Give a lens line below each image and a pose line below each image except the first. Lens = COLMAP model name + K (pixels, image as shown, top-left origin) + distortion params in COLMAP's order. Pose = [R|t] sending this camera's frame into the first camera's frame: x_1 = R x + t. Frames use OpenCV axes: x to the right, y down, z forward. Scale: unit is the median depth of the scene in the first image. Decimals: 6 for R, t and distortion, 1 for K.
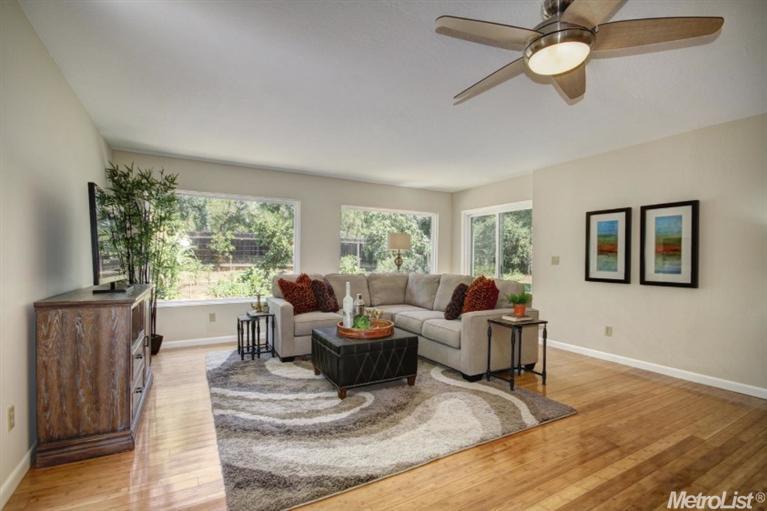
lens RADIAL K [[359.7, 0, 383.6], [0, 359.7, 261.5], [0, 0, 1]] dist [-0.002647, -0.002325]
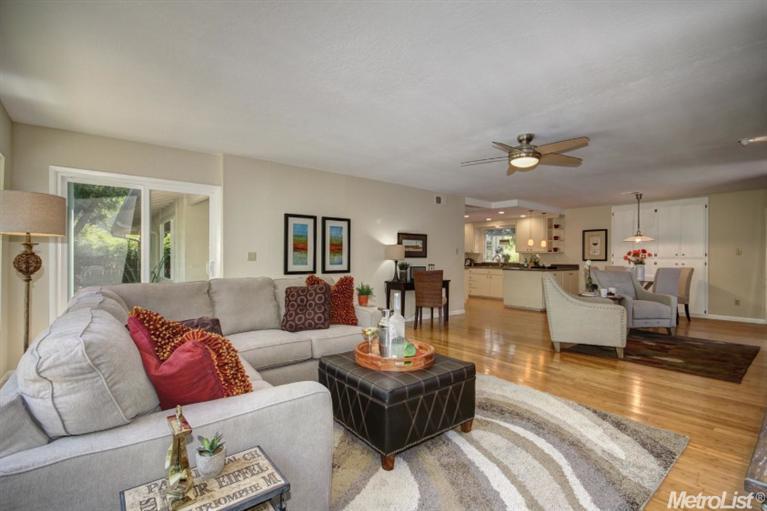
lens RADIAL K [[359.7, 0, 376.7], [0, 359.7, 254.9], [0, 0, 1]] dist [-0.002647, -0.002325]
pose [[-0.142074, -0.012499, 0.989777, -0.643663], [-0.002218, 0.999922, 0.012309, -0.023991], [-0.989854, -0.000446, -0.142091, 0.949359]]
